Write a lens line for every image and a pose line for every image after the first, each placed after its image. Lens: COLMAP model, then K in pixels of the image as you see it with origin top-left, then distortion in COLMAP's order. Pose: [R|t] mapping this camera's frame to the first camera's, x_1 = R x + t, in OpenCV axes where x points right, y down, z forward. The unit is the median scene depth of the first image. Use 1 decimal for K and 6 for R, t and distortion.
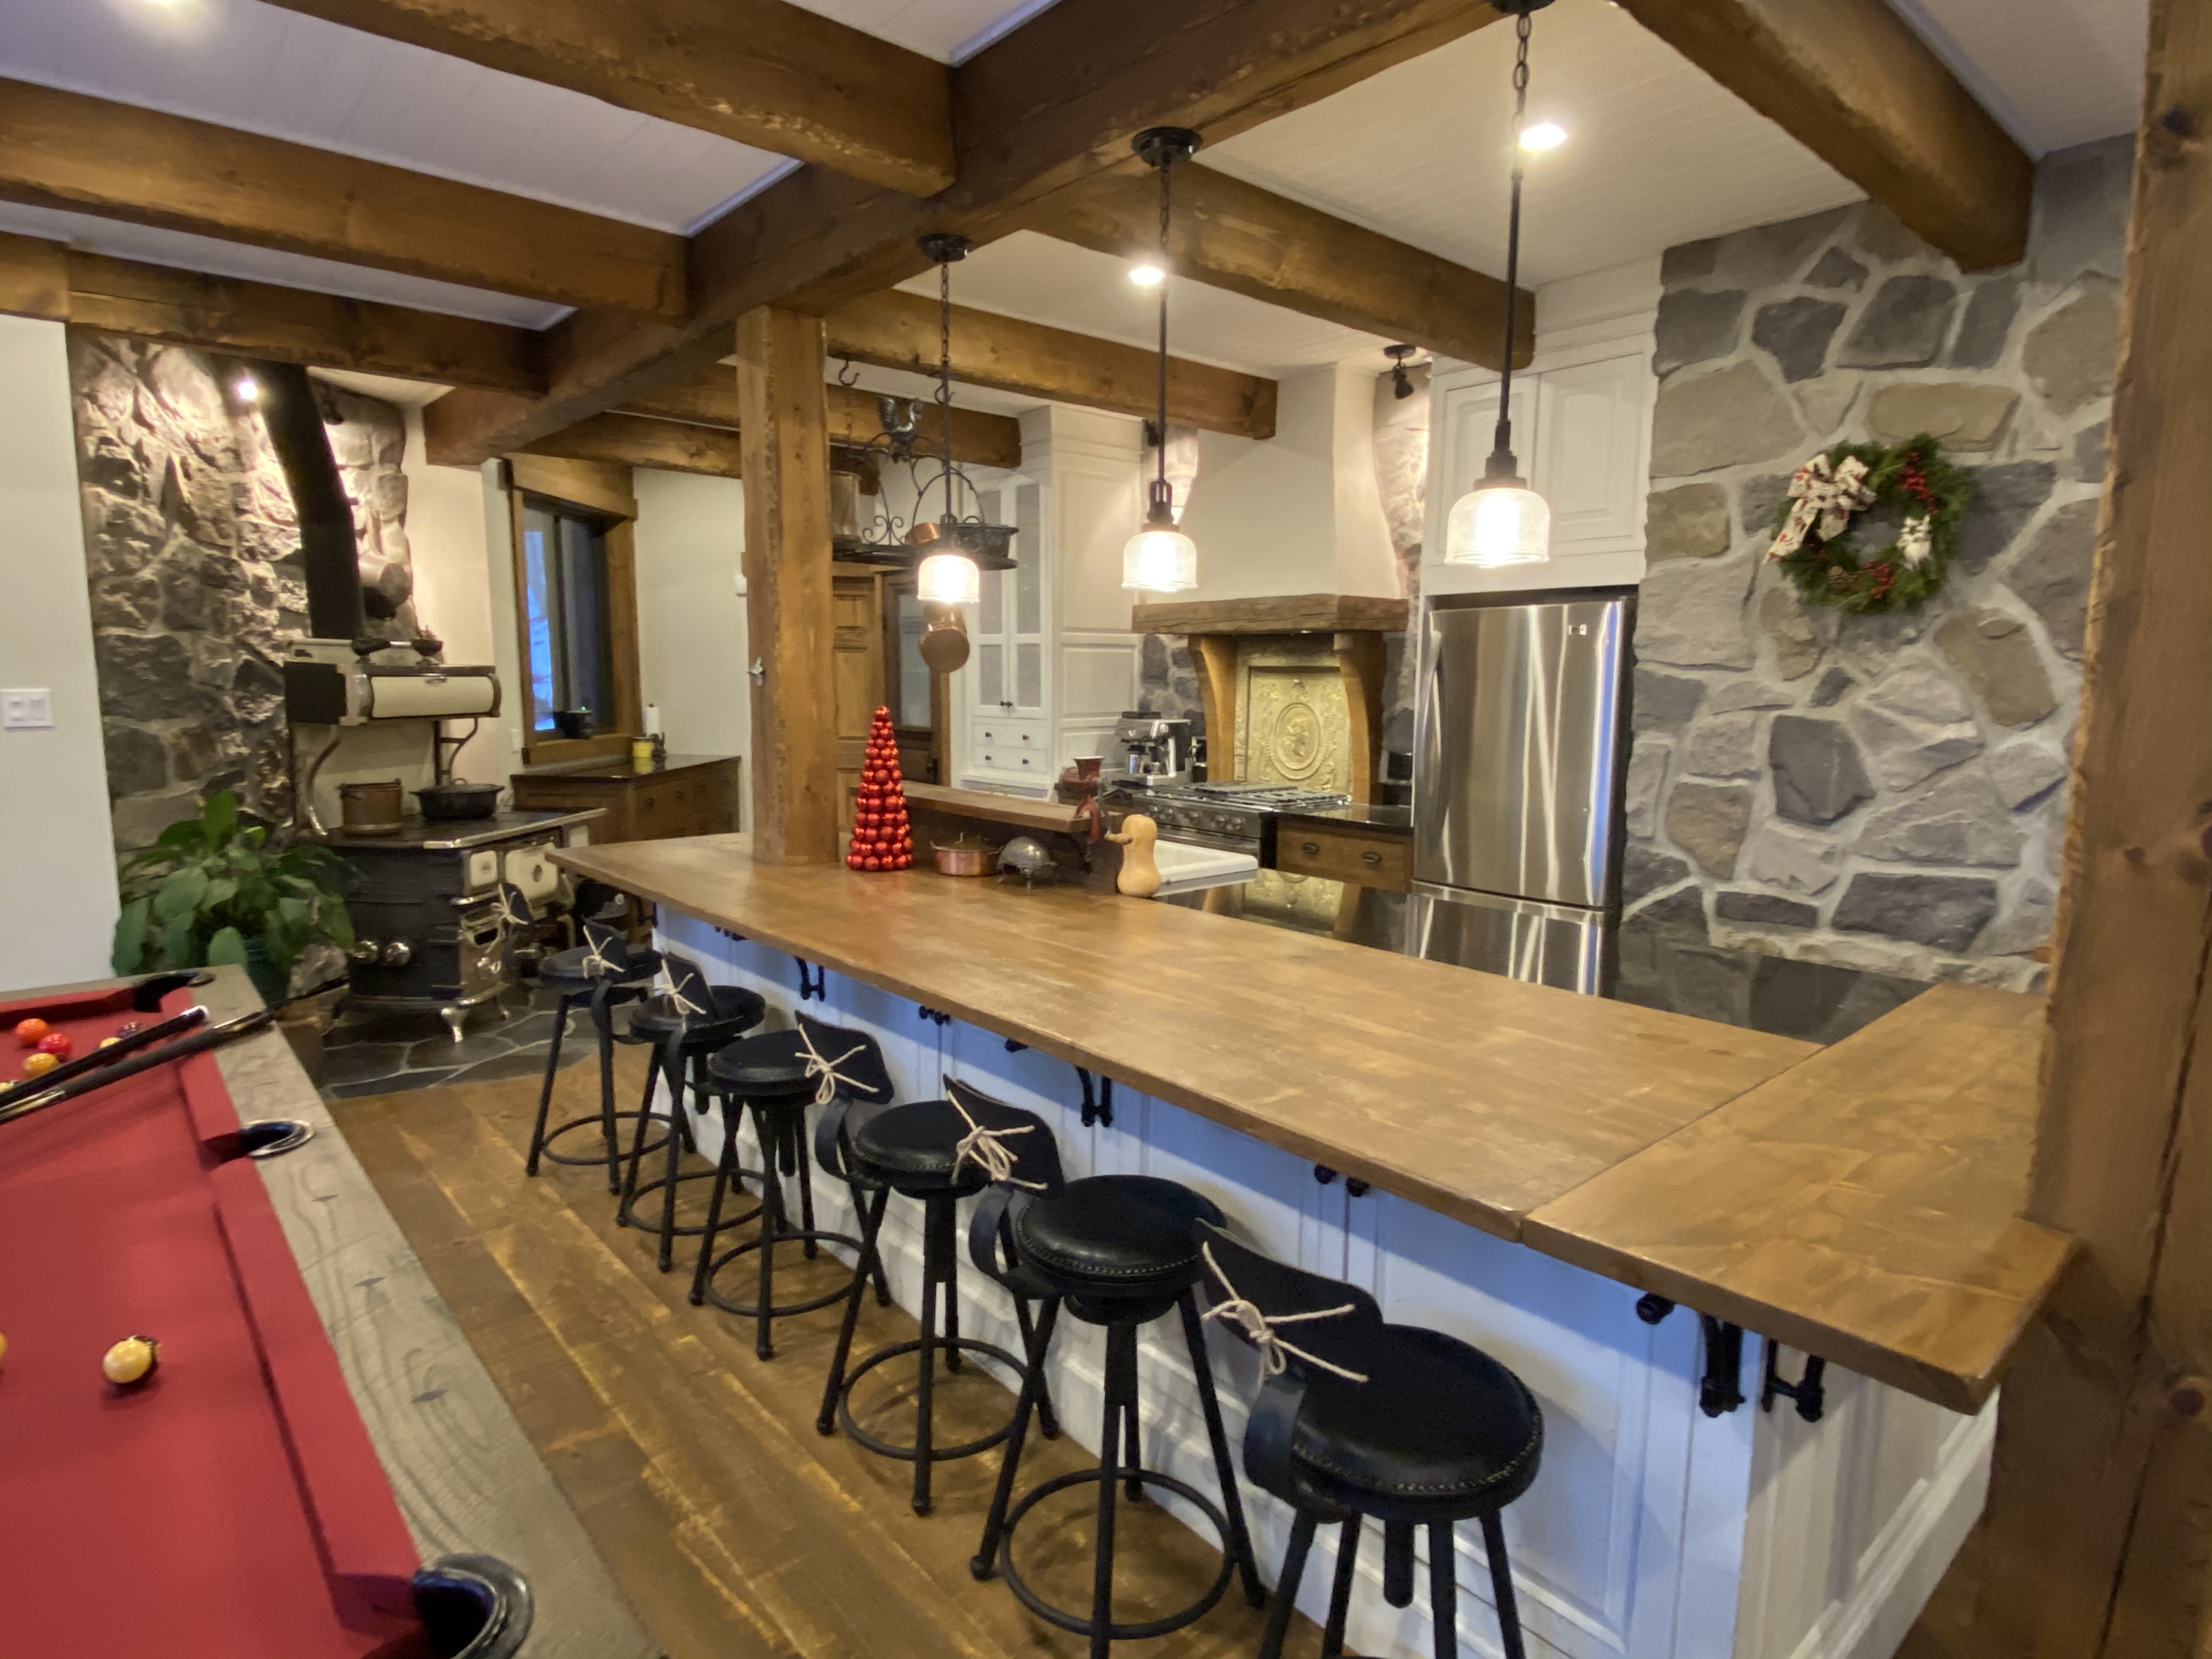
lens RADIAL K [[1202.0, 0, 1106.0], [0, 1202.0, 829.5], [0, 0, 1]] dist [0.059901, -0.069124]
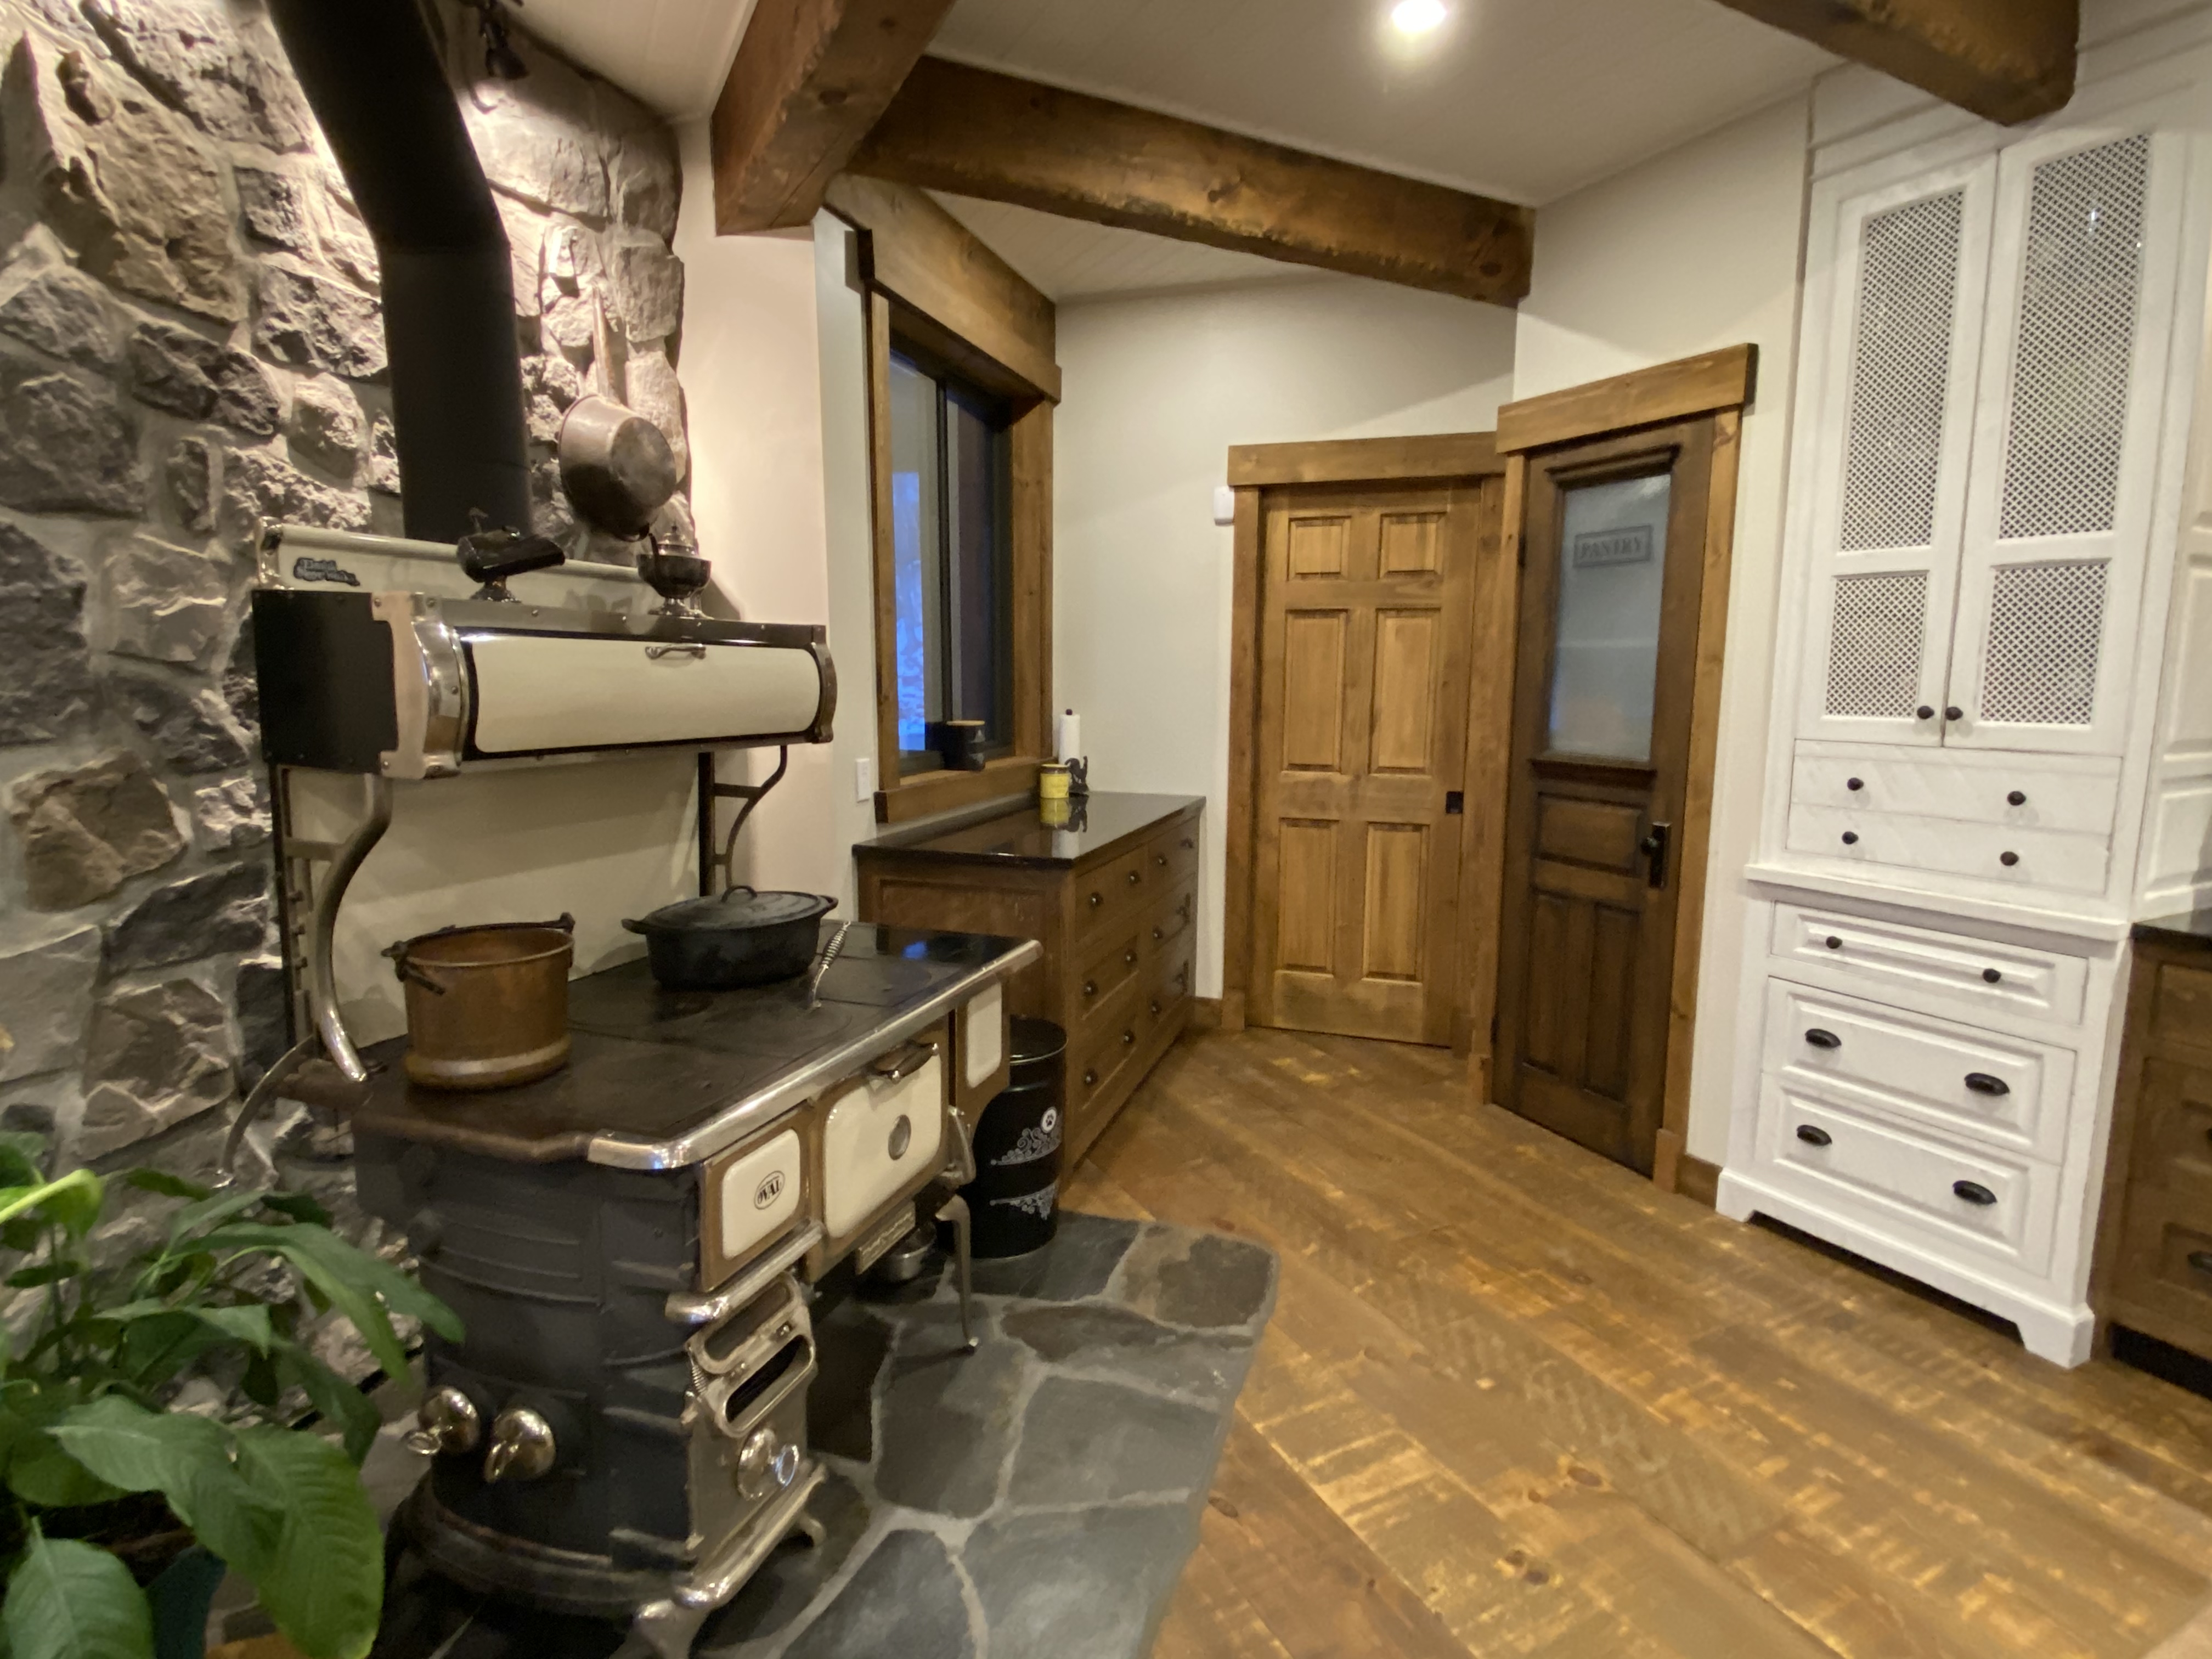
lens RADIAL K [[1146.3, 0, 1106.0], [0, 1146.3, 829.5], [0, 0, 1]] dist [0.042106, -0.033366]
pose [[0.969635, 0.031843, -0.242474, -0.329193], [-0.030944, 0.999493, 0.007514, -0.073367], [0.242590, 0.000217, 0.970129, 0.680735]]
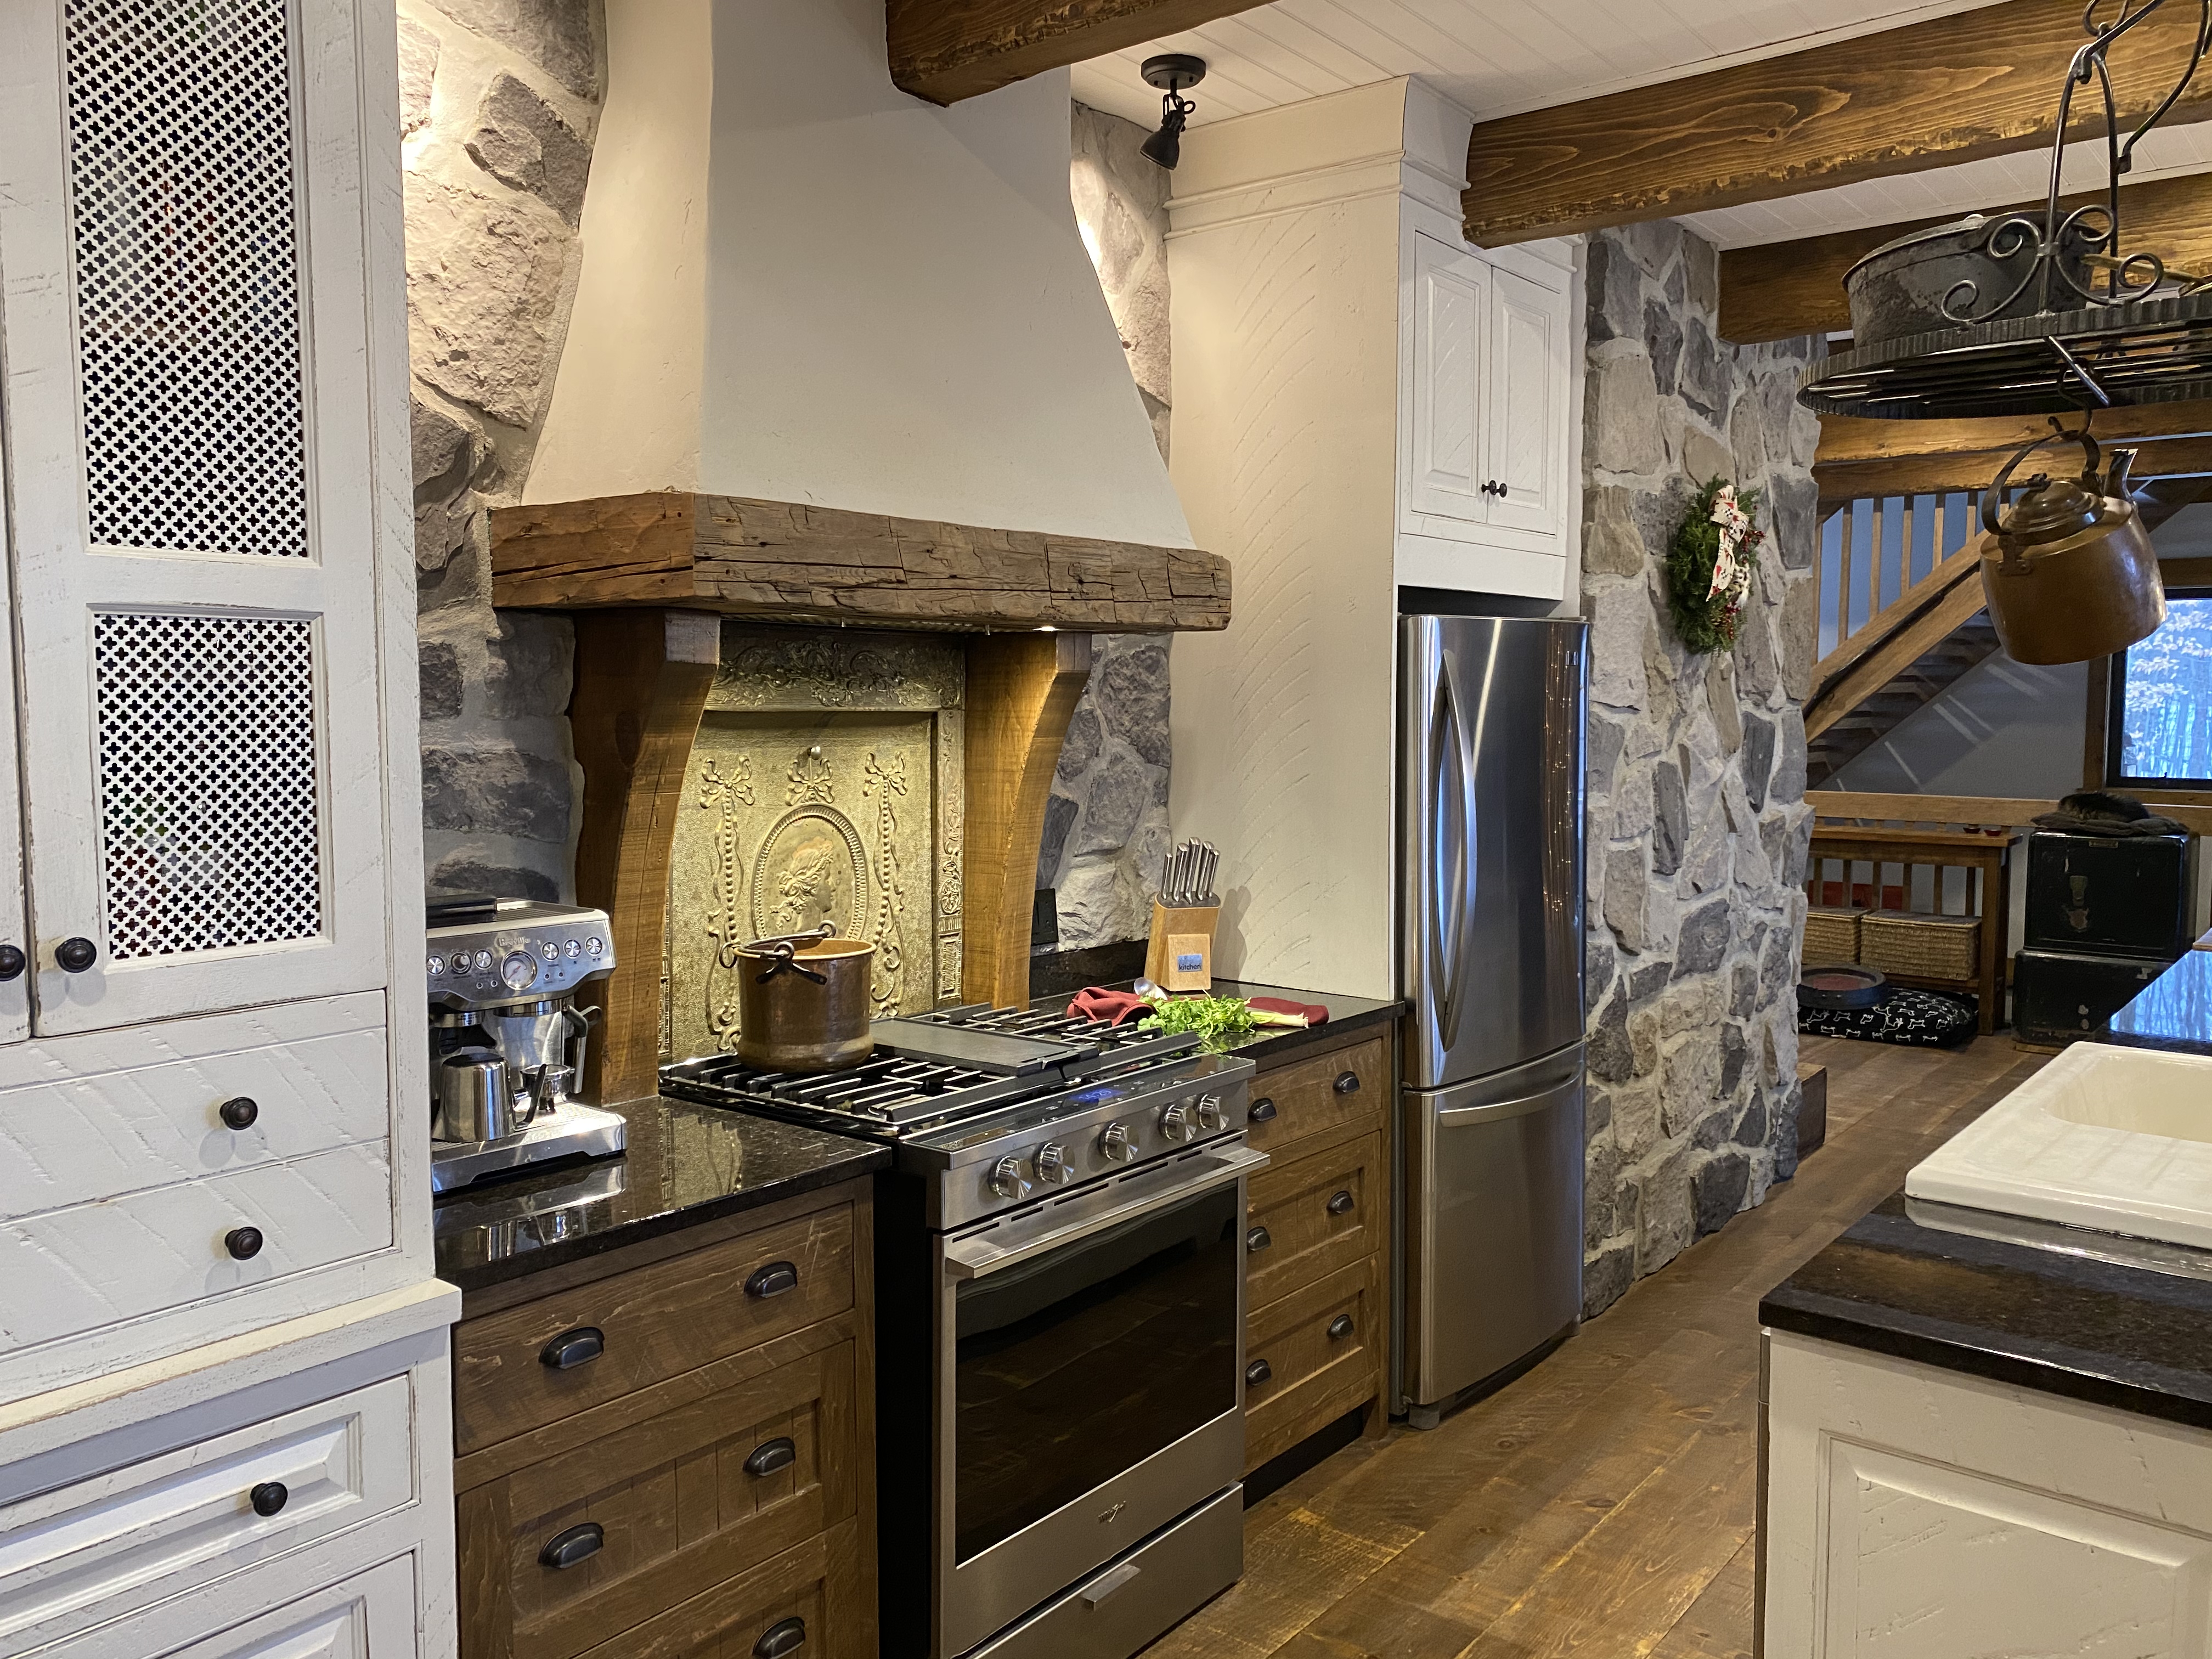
lens RADIAL K [[1664.2, 0, 1106.0], [0, 1664.2, 829.5], [0, 0, 1]] dist [-0.000511, -0.007757]
pose [[-0.158639, -0.082014, 0.983924, -0.412316], [0.130657, 0.986036, 0.103256, -0.156273], [-0.978653, 0.144937, -0.145708, 1.102975]]
